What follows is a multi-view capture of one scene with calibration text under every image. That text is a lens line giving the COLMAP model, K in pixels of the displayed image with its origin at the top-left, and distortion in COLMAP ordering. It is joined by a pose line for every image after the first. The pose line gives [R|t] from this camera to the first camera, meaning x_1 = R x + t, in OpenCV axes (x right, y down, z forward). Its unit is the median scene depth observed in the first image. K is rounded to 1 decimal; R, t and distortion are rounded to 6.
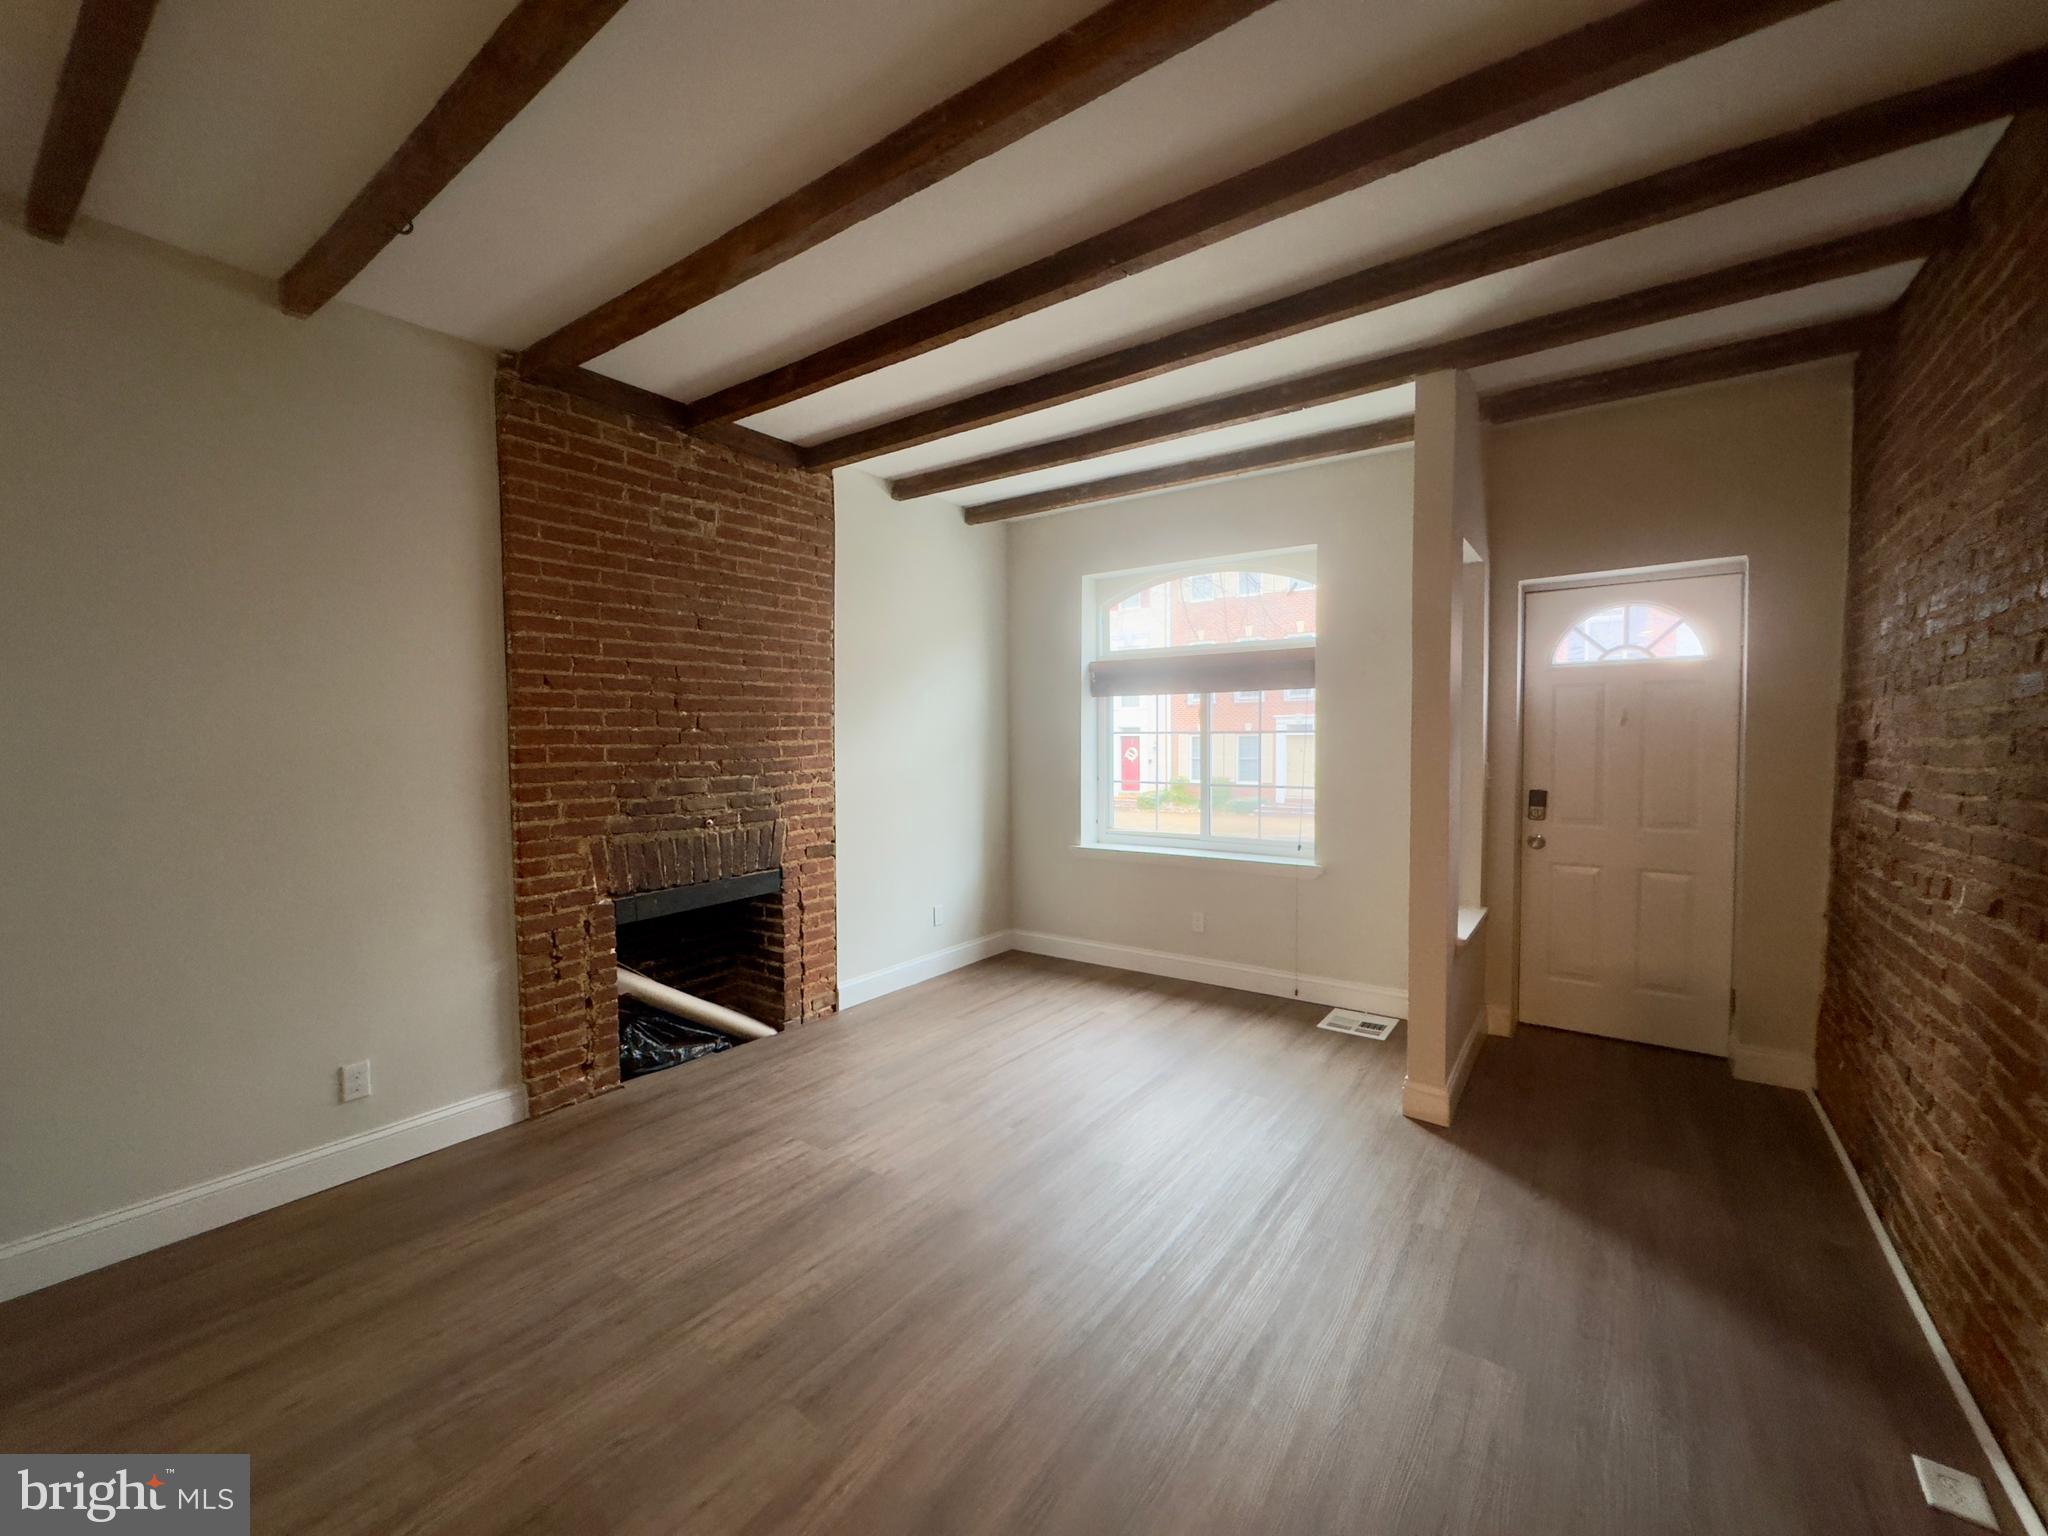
lens RADIAL K [[809.1, 0, 1024.0], [0, 809.1, 768.0], [0, 0, 1]] dist [0.001211, 0.000292]
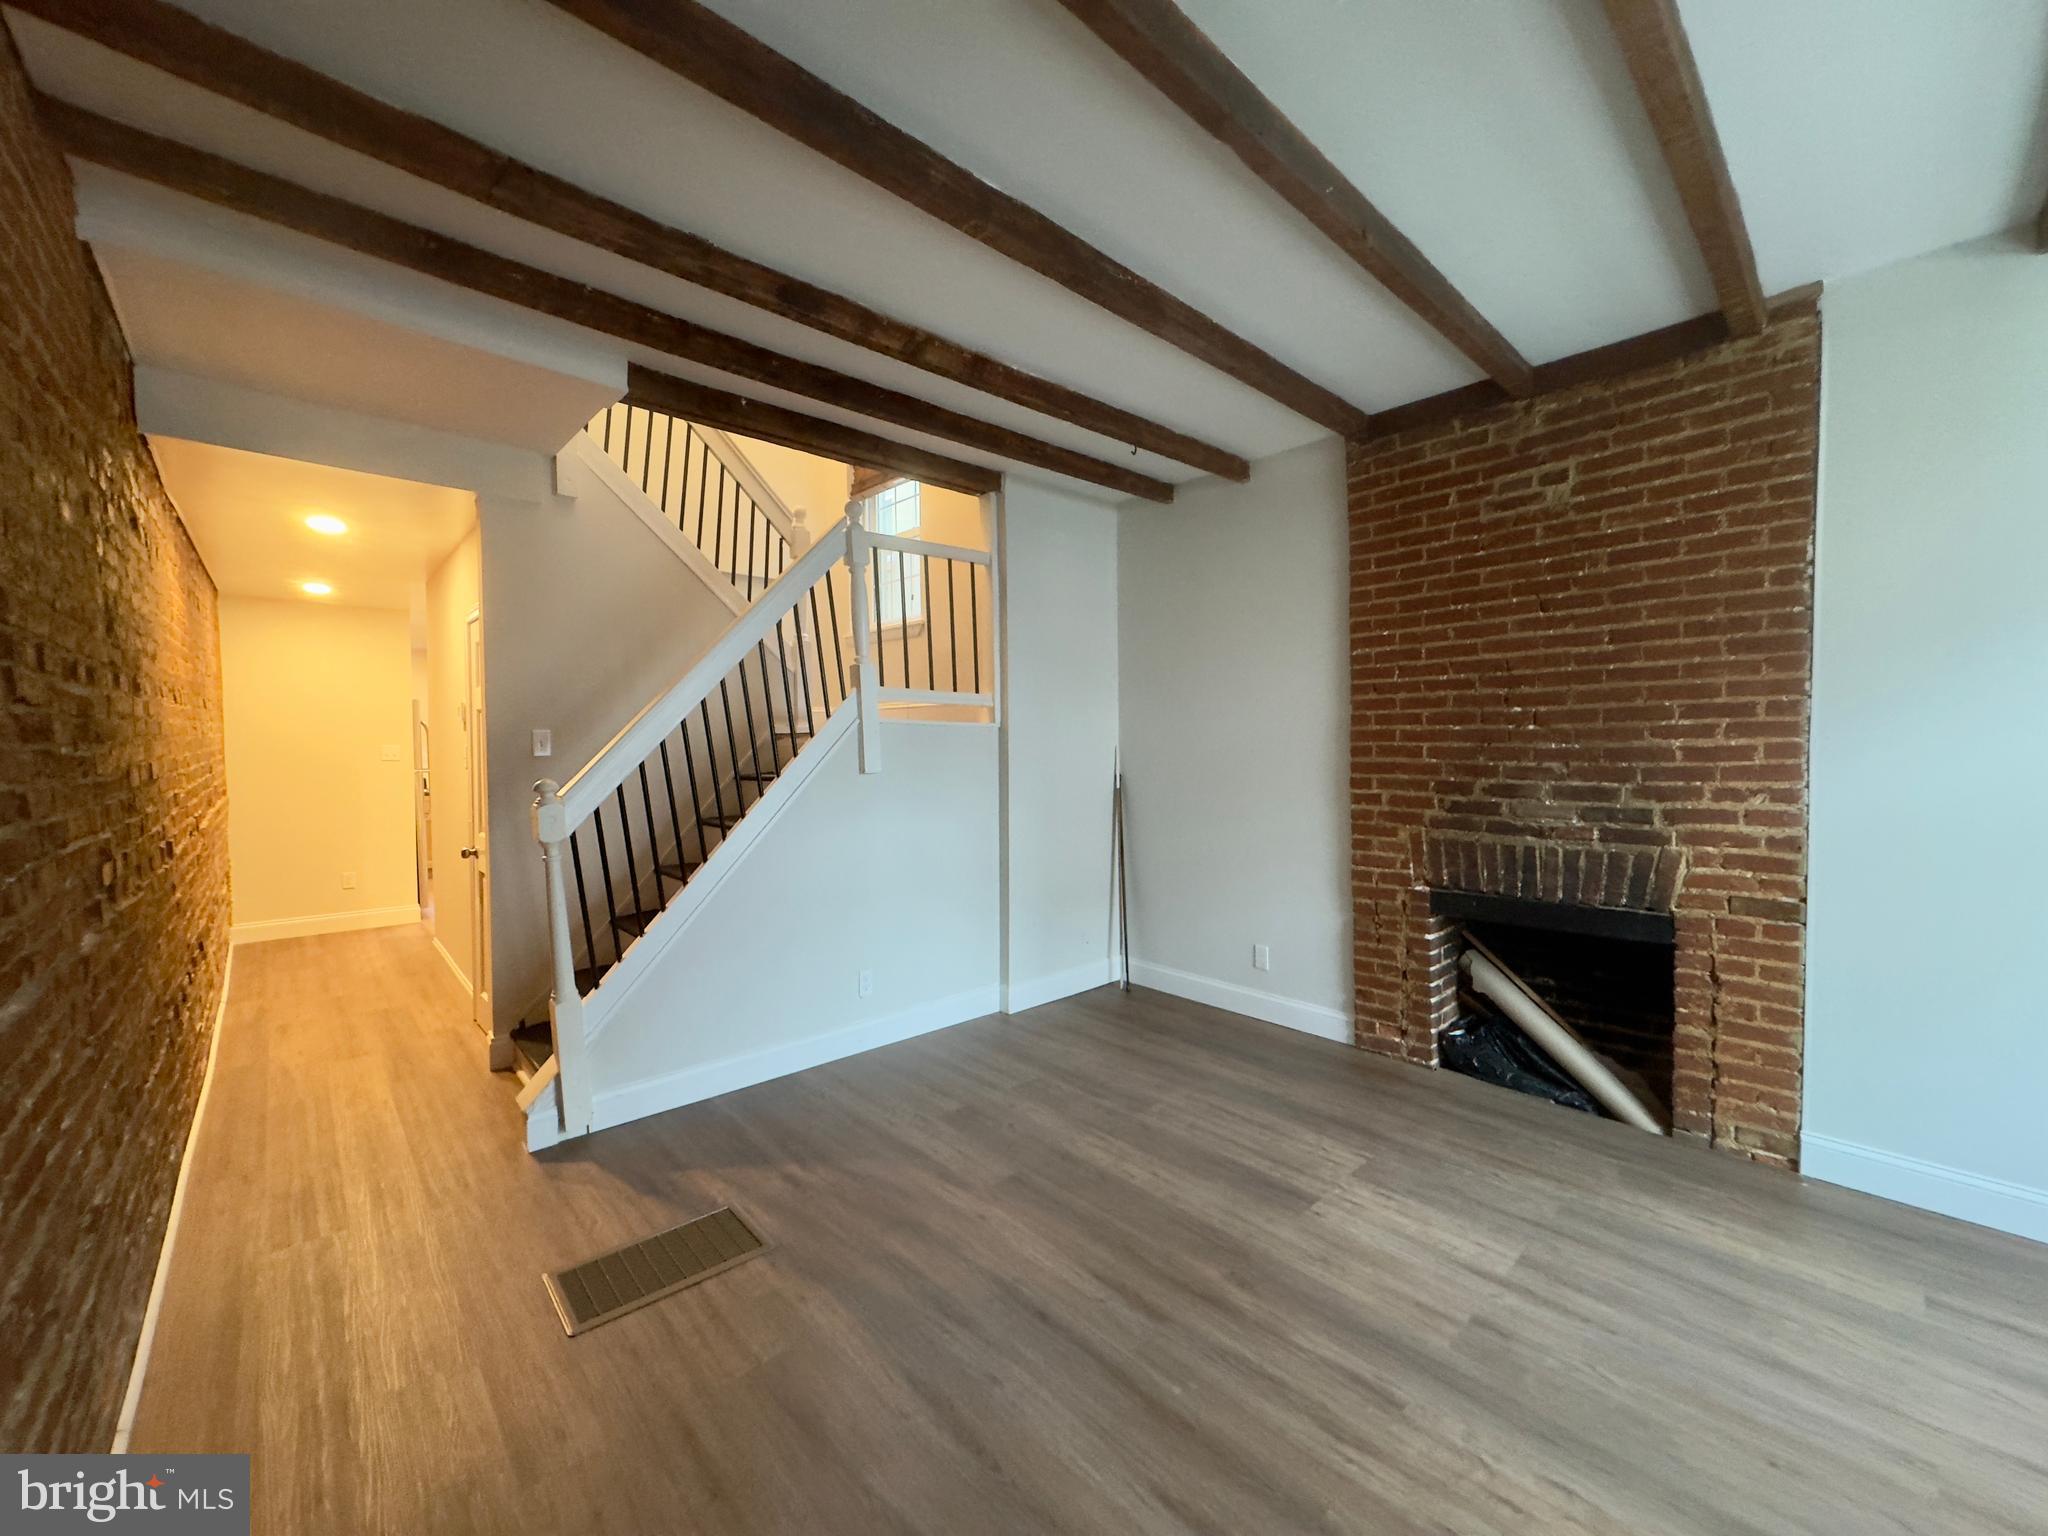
lens RADIAL K [[809.1, 0, 1024.0], [0, 809.1, 768.0], [0, 0, 1]] dist [0.001211, 0.000292]
pose [[-0.192693, 0.038326, -0.980510, 0.588636], [-0.030233, 0.998531, 0.044972, -0.025318], [0.980793, 0.038310, -0.191251, 0.632945]]
